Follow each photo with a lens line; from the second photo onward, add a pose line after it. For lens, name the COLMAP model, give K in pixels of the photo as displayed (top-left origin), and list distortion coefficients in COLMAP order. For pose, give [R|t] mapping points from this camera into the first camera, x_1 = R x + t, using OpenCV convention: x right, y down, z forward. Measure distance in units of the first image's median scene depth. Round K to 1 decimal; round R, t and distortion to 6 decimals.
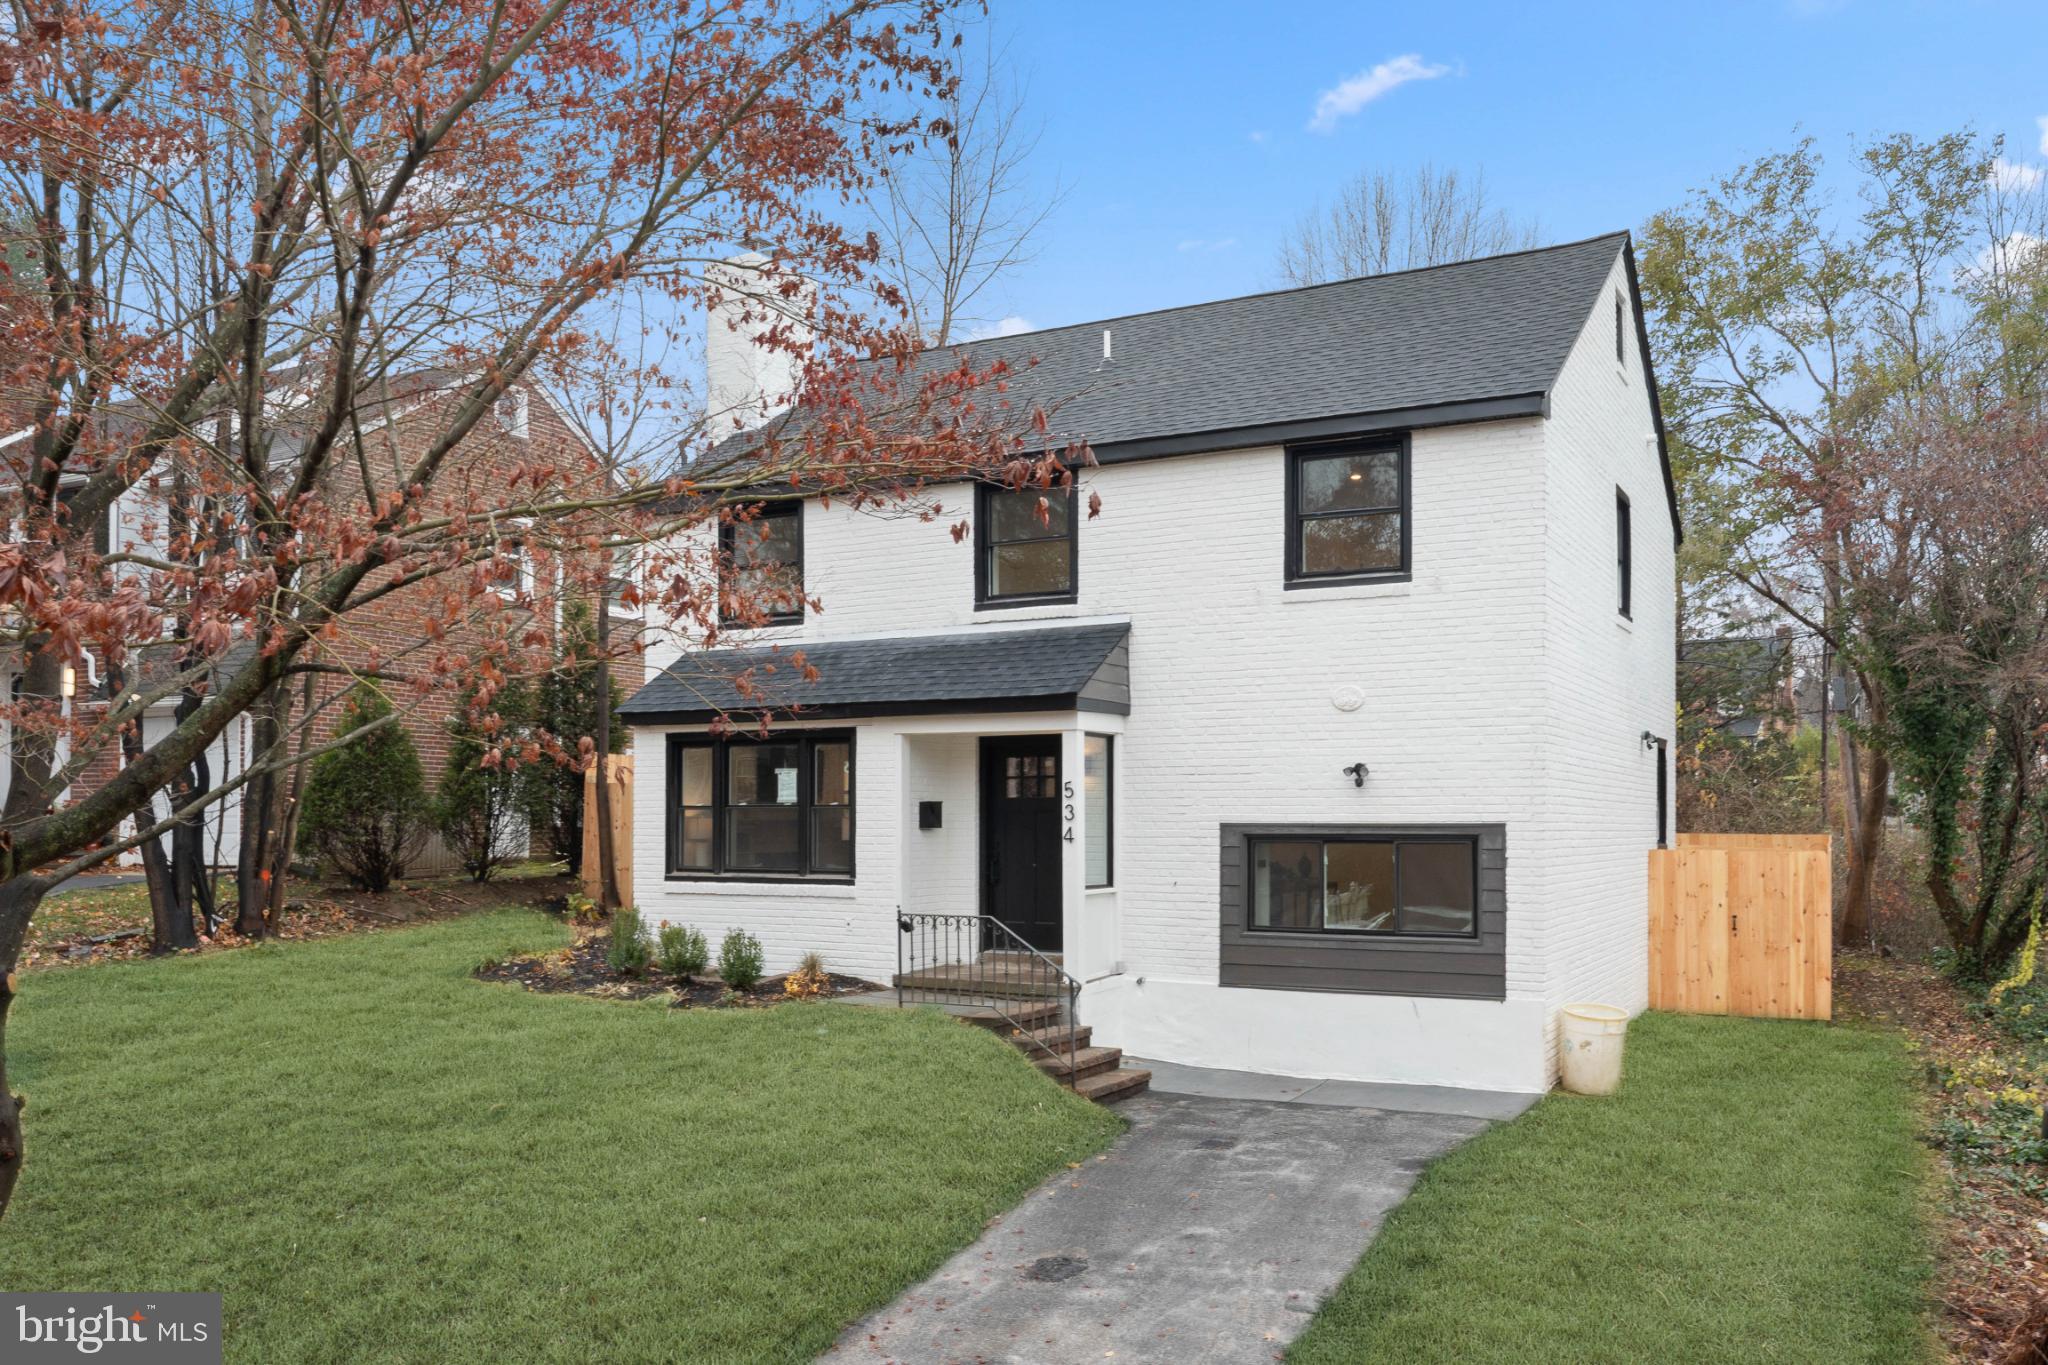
lens RADIAL K [[1717.0, 0, 1024.0], [0, 1717.0, 682.5], [0, 0, 1]] dist [-0.004066, -0.000548]
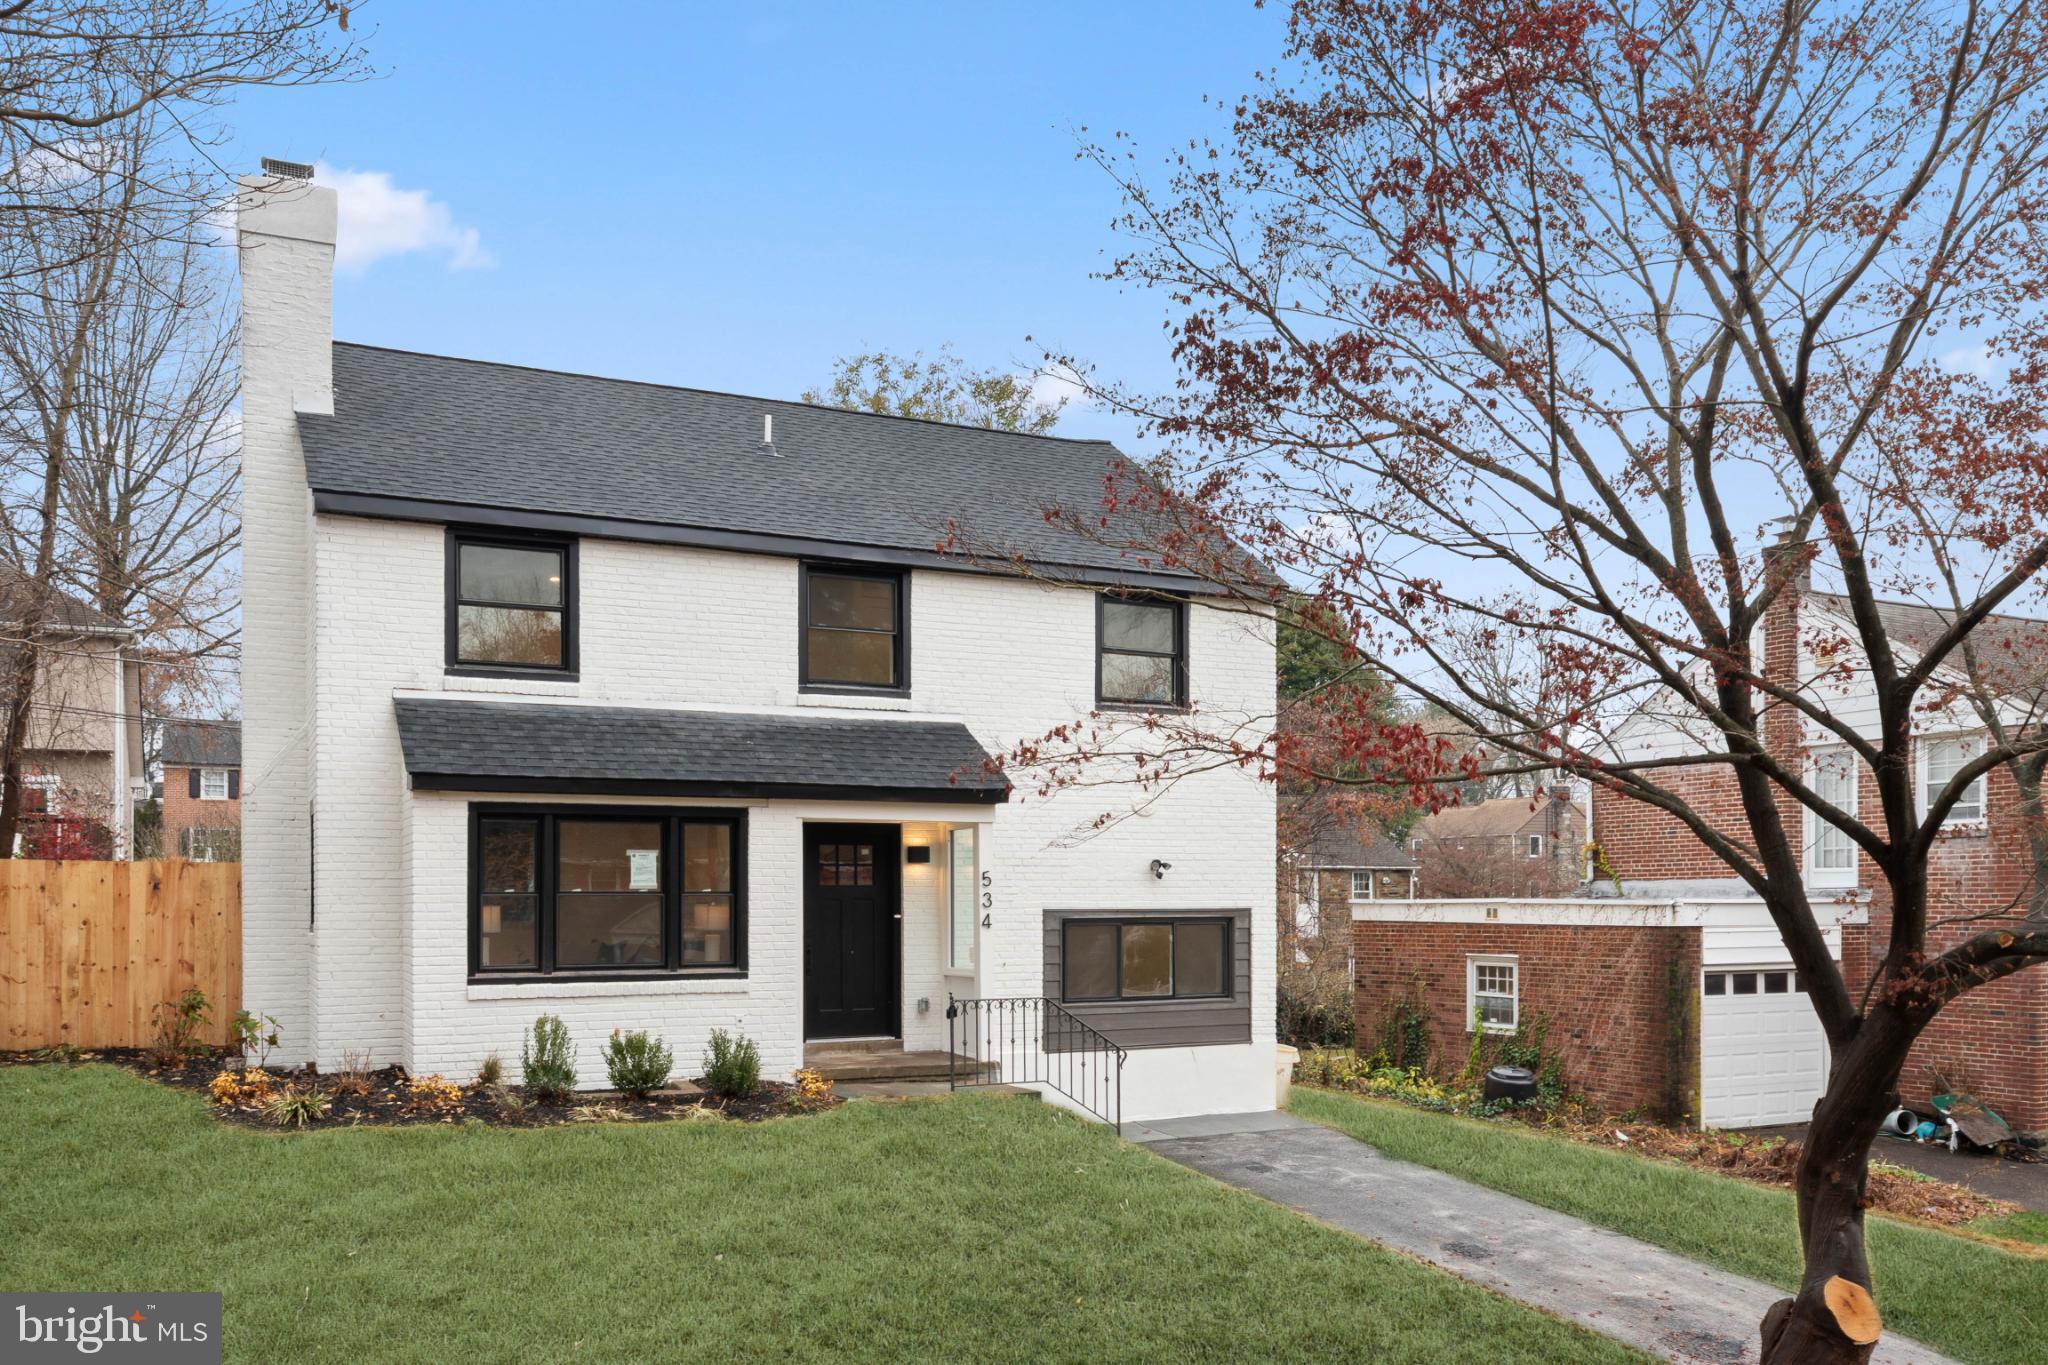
lens RADIAL K [[1671.5, 0, 1024.0], [0, 1671.5, 830.9], [0, 0, 1]] dist [-0.066594, -0.001494]
pose [[0.565983, 0.037574, 0.823560, -0.794818], [-0.055125, 0.998450, -0.007669, 0.039668], [-0.822572, -0.041058, 0.567177, 0.393556]]
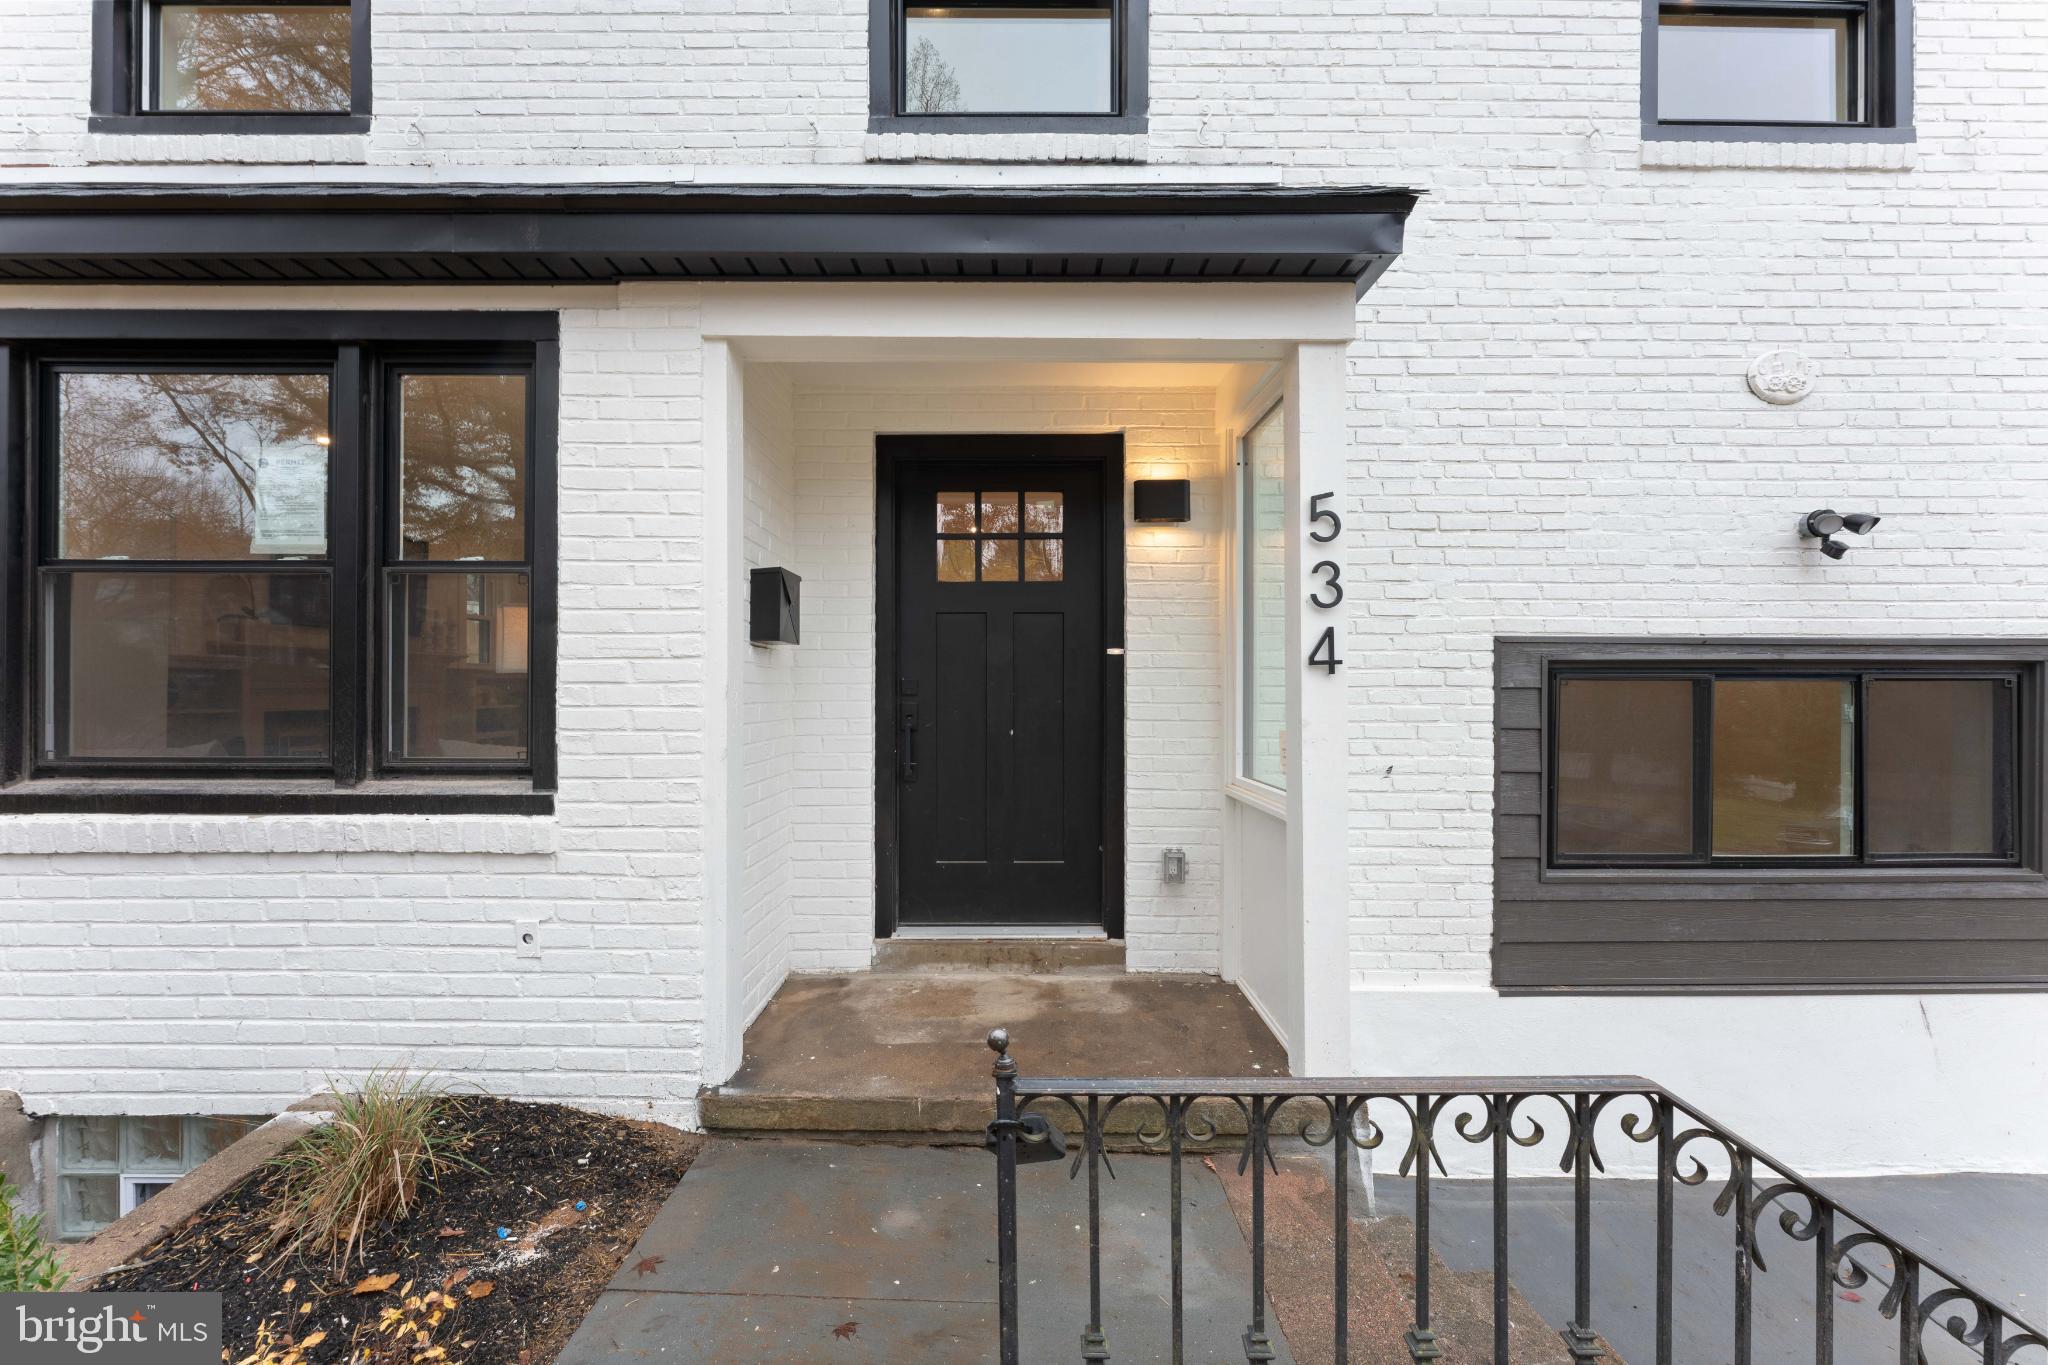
lens RADIAL K [[829.4, 0, 1009.7], [0, 829.4, 678.6], [0, 0, 1]] dist [0.000161, -0.000021]
pose [[0.867701, 0.008603, 0.497012, -0.107509], [-0.041213, 0.997653, 0.054682, 0.086196], [-0.495376, -0.067931, 0.866019, 0.873012]]
